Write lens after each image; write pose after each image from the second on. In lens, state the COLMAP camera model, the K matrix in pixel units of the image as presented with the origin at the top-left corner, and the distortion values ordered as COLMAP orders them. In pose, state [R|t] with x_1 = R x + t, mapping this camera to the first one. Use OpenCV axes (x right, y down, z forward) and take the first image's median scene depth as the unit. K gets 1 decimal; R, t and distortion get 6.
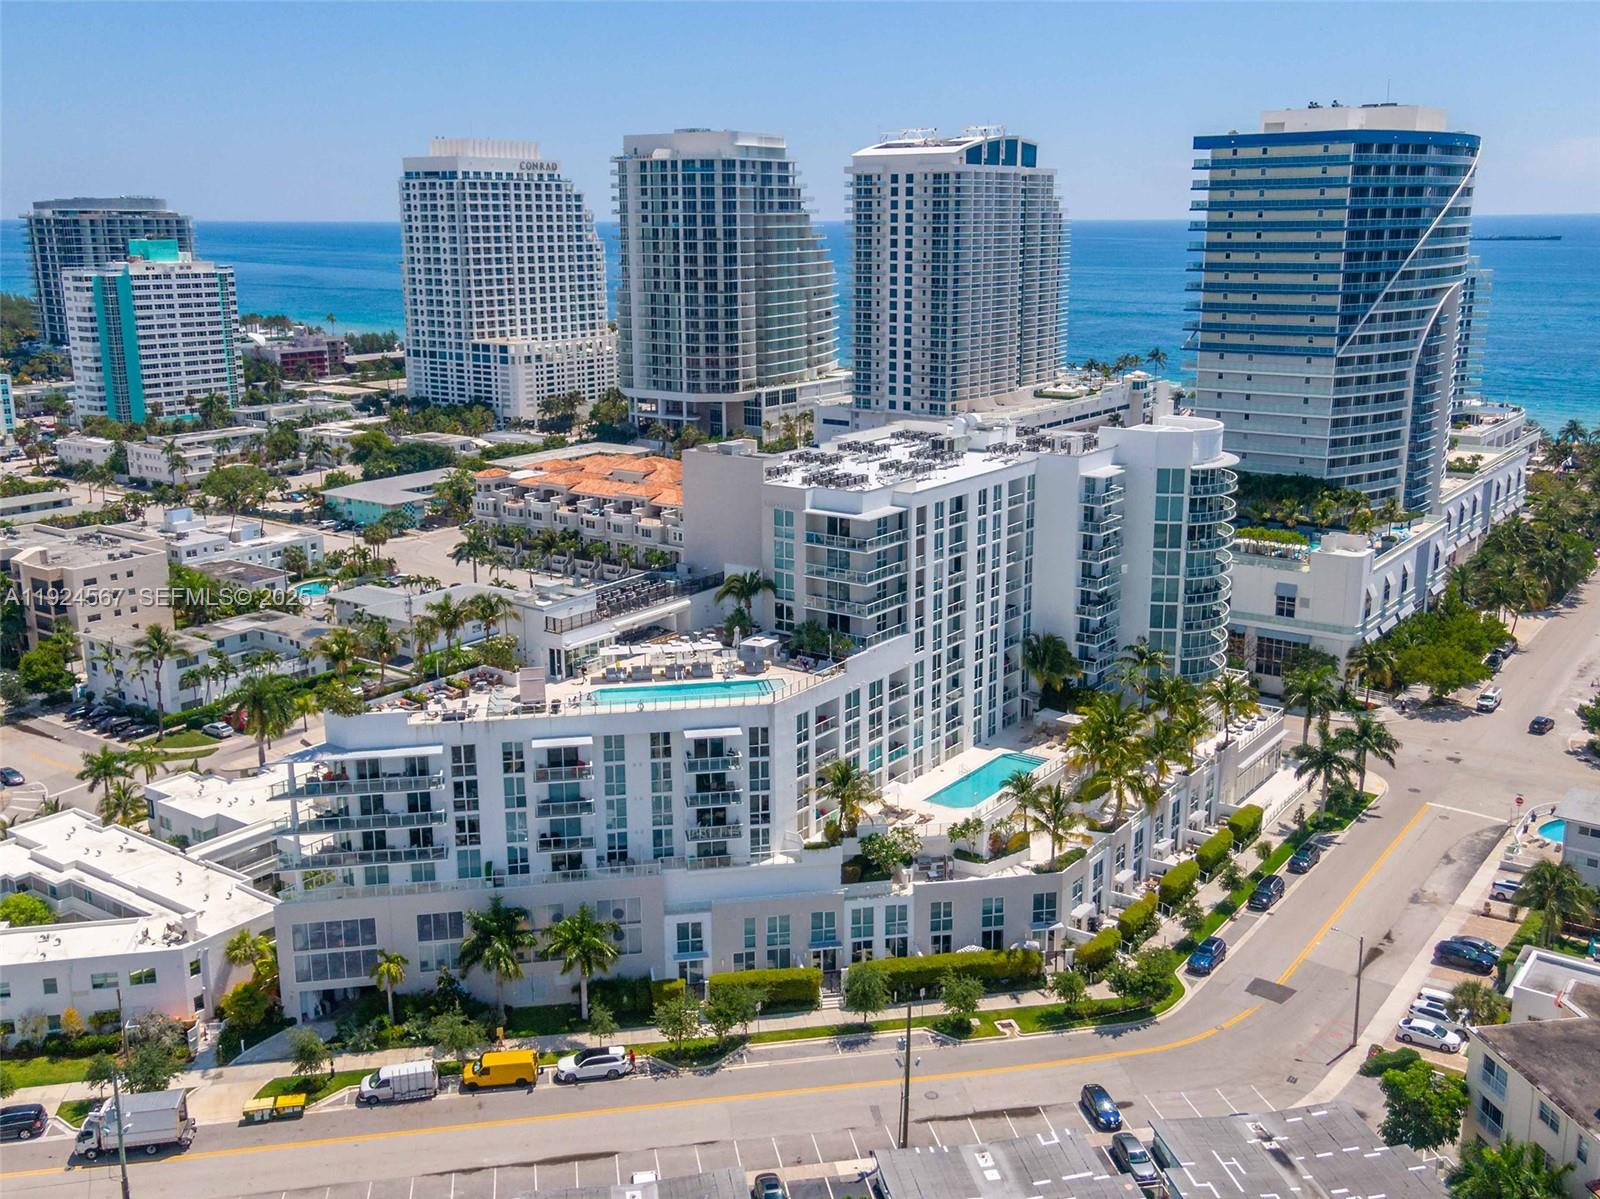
lens RADIAL K [[1530.3, 0, 803.4], [0, 1530.3, 578.2], [0, 0, 1]] dist [0.021387, 0.083845]
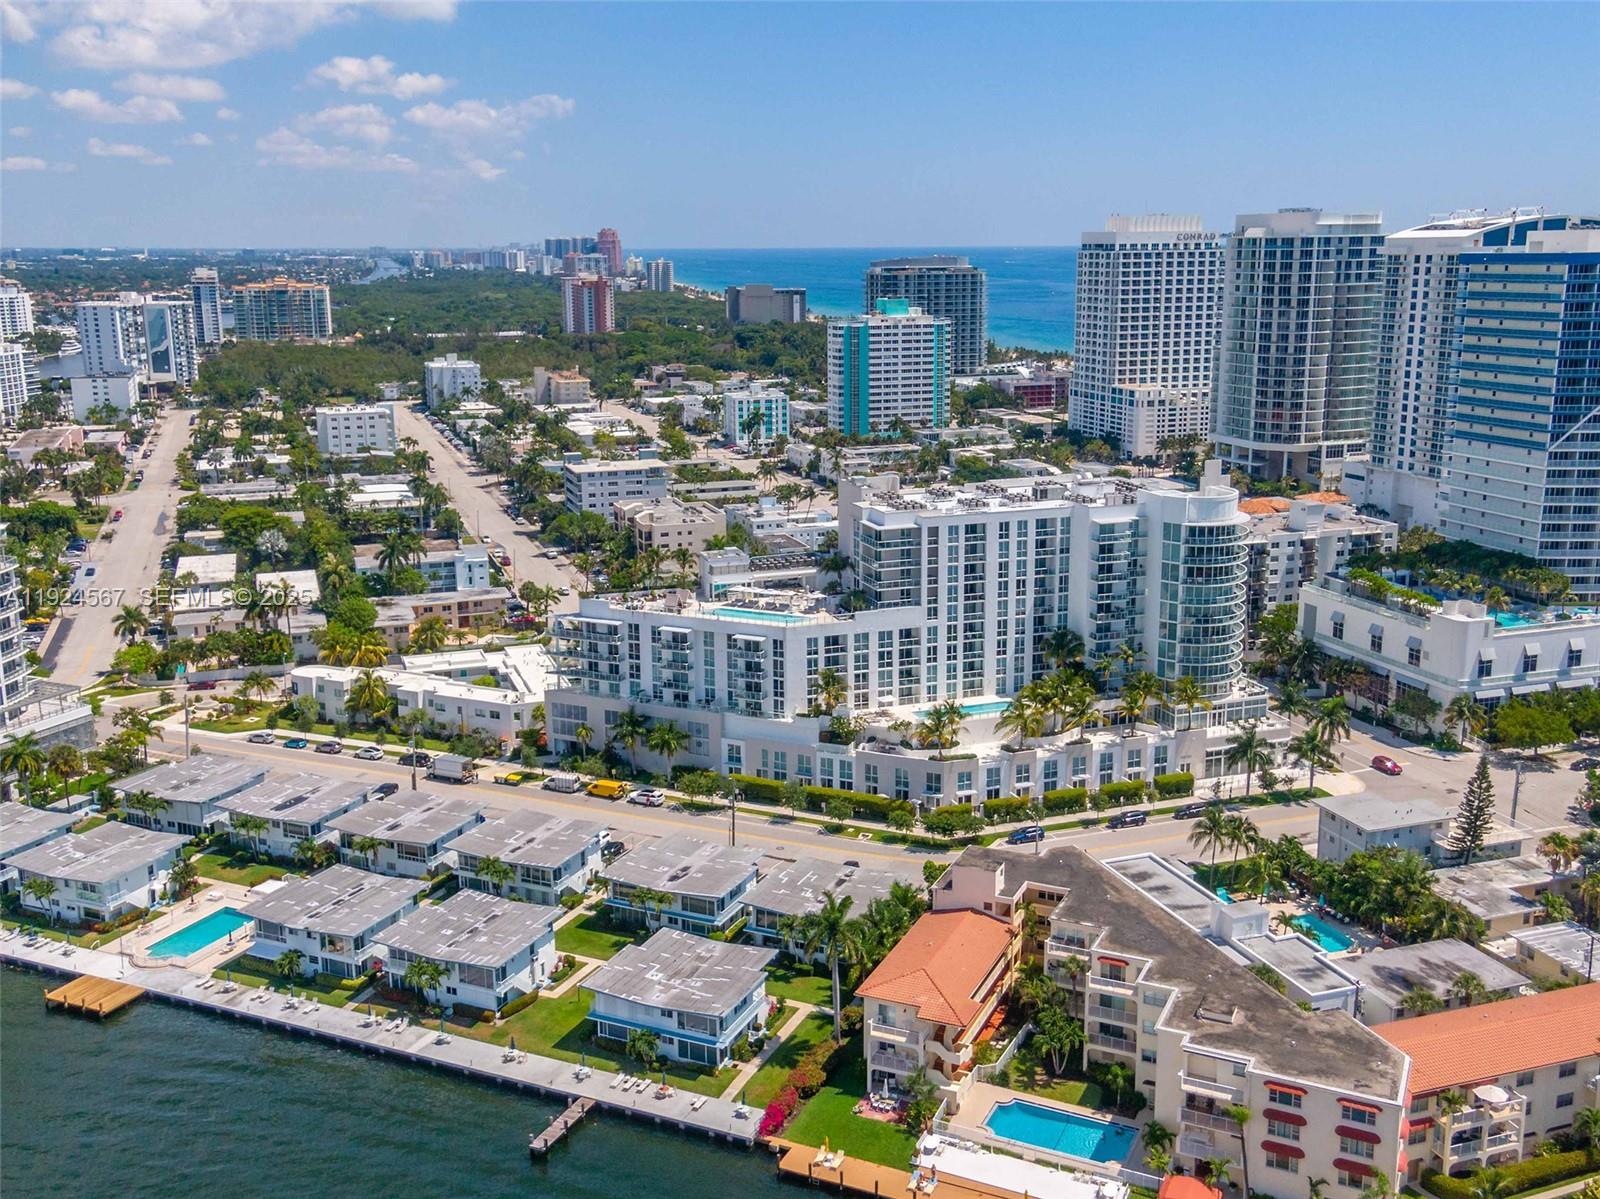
lens RADIAL K [[1538.2, 0, 774.8], [0, 1538.2, 572.0], [0, 0, 1]] dist [0.016812, 0.093612]
pose [[0.814644, 0.117815, -0.567869, 0.767337], [-0.127767, 0.991551, 0.022427, -0.013554], [0.565713, 0.054285, 0.822813, -0.352328]]
